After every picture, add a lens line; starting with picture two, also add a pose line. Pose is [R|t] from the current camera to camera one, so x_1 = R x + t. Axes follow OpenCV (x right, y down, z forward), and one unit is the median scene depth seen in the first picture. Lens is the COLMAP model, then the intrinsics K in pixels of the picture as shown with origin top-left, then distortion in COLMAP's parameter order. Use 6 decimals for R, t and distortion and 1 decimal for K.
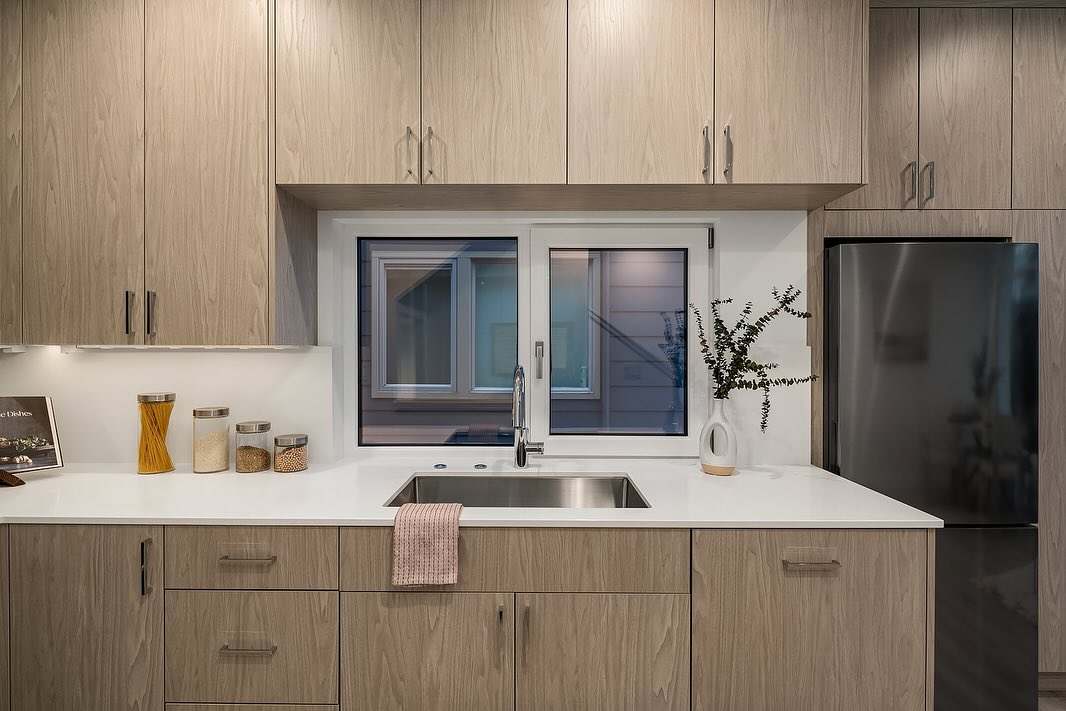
lens RADIAL K [[513.9, 0, 533.0], [0, 513.9, 355.5], [0, 0, 1]] dist [-0.001055, -0.000673]
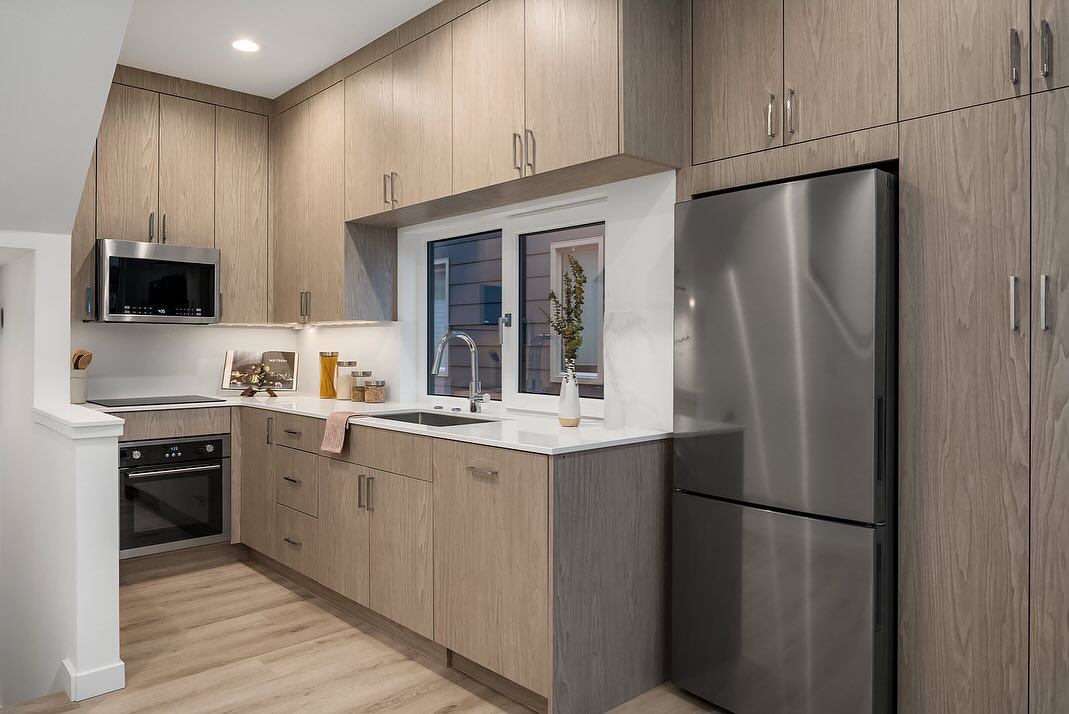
lens RADIAL K [[717.8, 0, 526.1], [0, 717.8, 350.0], [0, 0, 1]] dist [-0.010380, -0.000580]
pose [[0.690396, 0.005372, -0.723412, 1.567427], [-0.009165, 0.999957, -0.001321, 0.074290], [0.723374, 0.007543, 0.690415, -0.162533]]
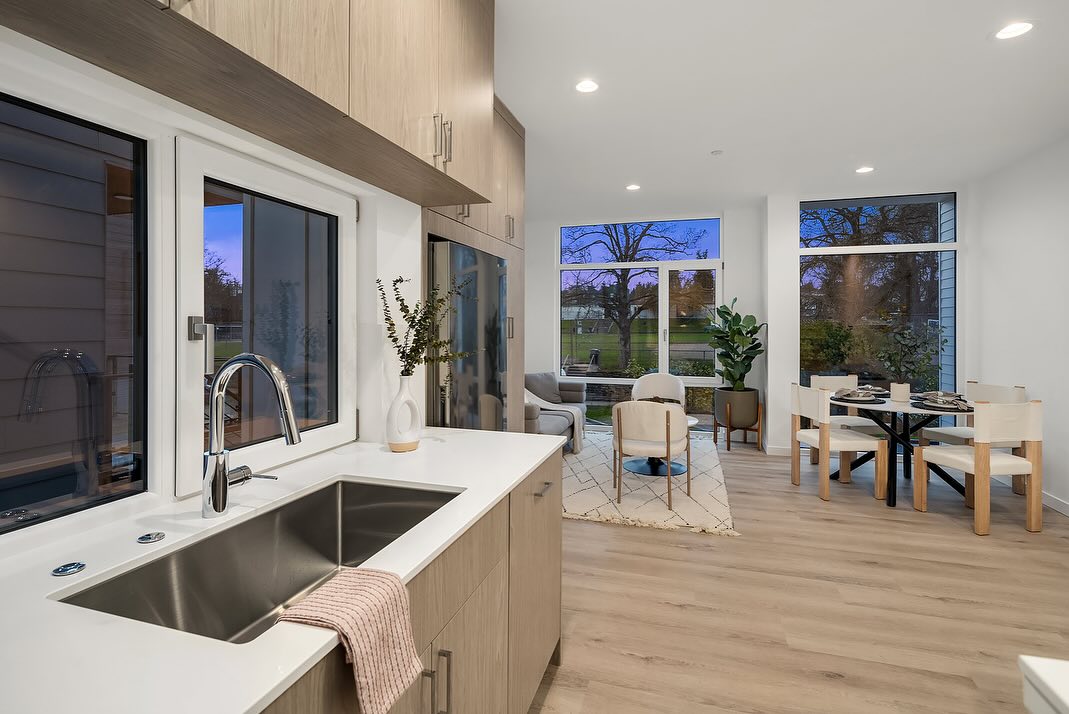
lens RADIAL K [[525.4, 0, 533.6], [0, 525.4, 333.9], [0, 0, 1]] dist [0.003498, 0.000179]
pose [[0.286684, -0.015407, 0.957901, -0.616725], [0.006693, 0.999878, 0.014079, -0.015197], [-0.958002, 0.002375, 0.286752, 0.504958]]
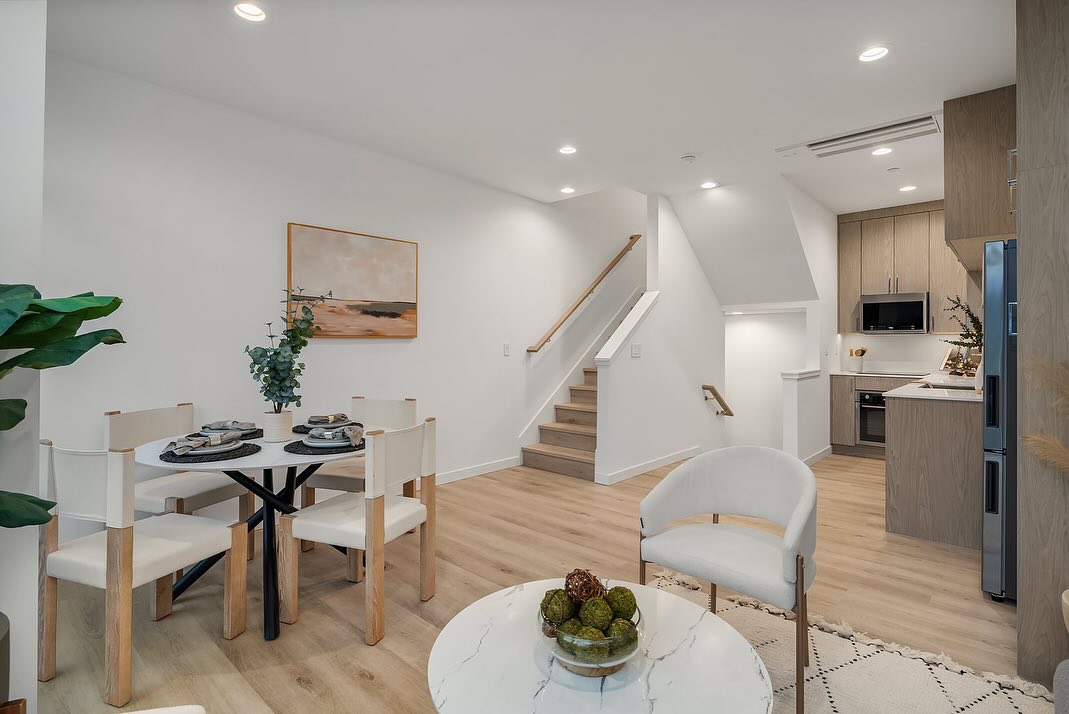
lens RADIAL K [[525.4, 0, 533.6], [0, 525.4, 333.9], [0, 0, 1]] dist [0.003498, 0.000179]
pose [[-0.670432, -0.014802, -0.741823, 3.152876], [-0.009032, 0.999890, -0.011789, 0.054830], [0.741916, -0.001204, -0.670492, 1.180550]]
